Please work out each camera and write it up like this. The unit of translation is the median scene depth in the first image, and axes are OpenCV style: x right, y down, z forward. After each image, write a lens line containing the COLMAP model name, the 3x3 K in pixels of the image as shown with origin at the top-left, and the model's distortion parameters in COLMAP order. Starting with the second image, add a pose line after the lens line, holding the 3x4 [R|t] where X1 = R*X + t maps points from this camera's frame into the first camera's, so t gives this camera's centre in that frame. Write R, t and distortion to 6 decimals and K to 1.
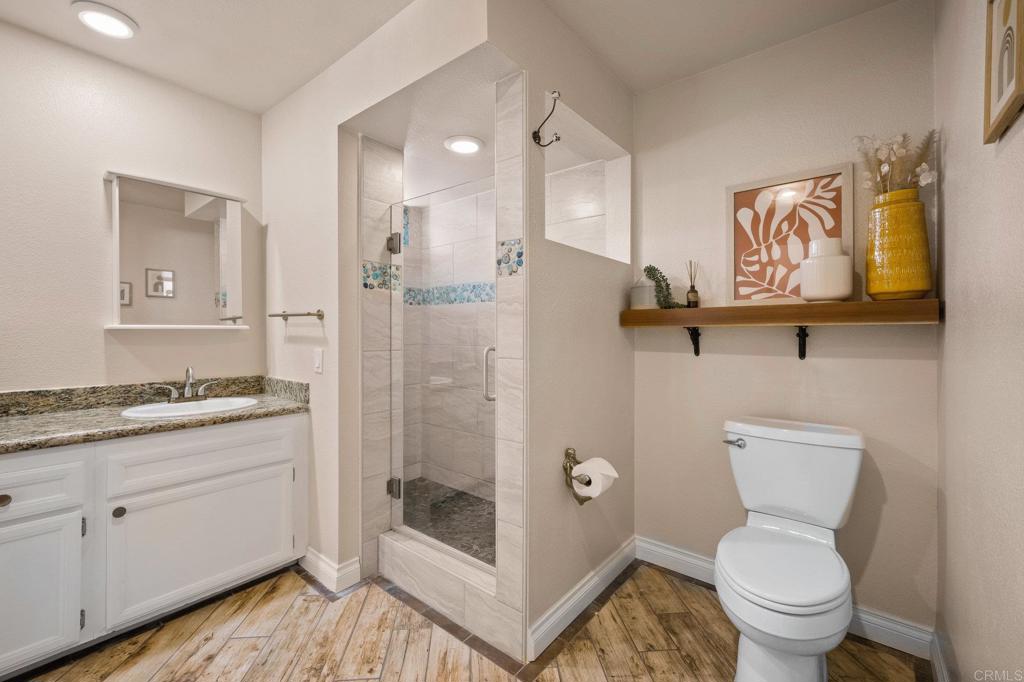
lens RADIAL K [[436.7, 0, 512.7], [0, 436.7, 333.3], [0, 0, 1]] dist [0.000191, -0.000188]
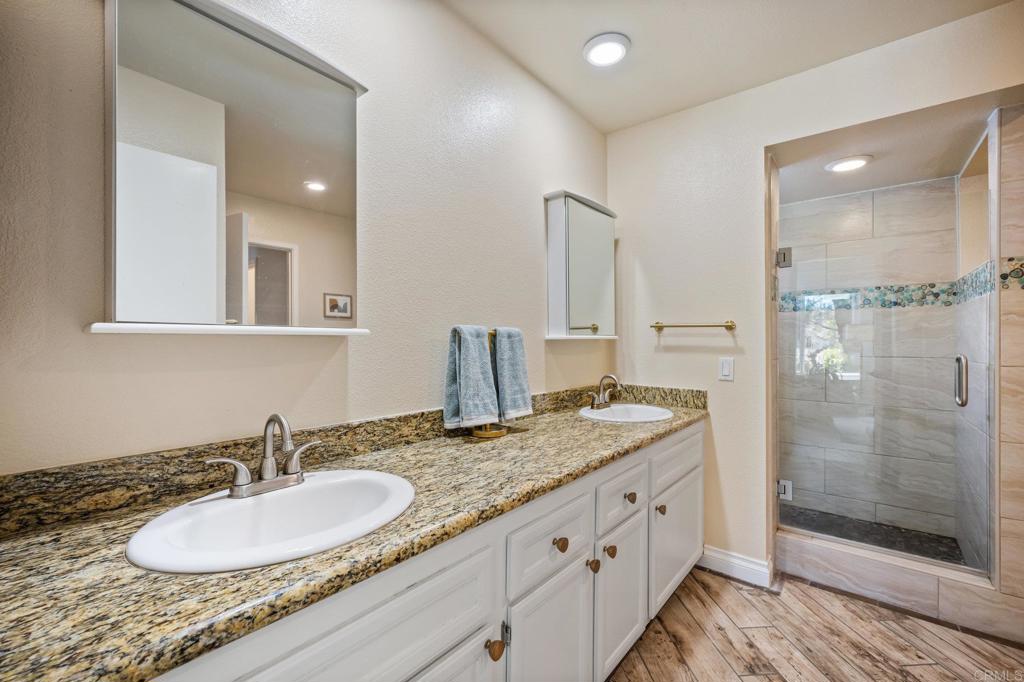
lens RADIAL K [[436.7, 0, 510.3], [0, 436.7, 344.4], [0, 0, 1]] dist [0.000191, -0.000188]
pose [[0.999971, -0.000083, -0.007622, -1.030857], [0.000123, 0.999986, 0.005323, -0.002991], [0.007622, -0.005324, 0.999957, -0.062406]]
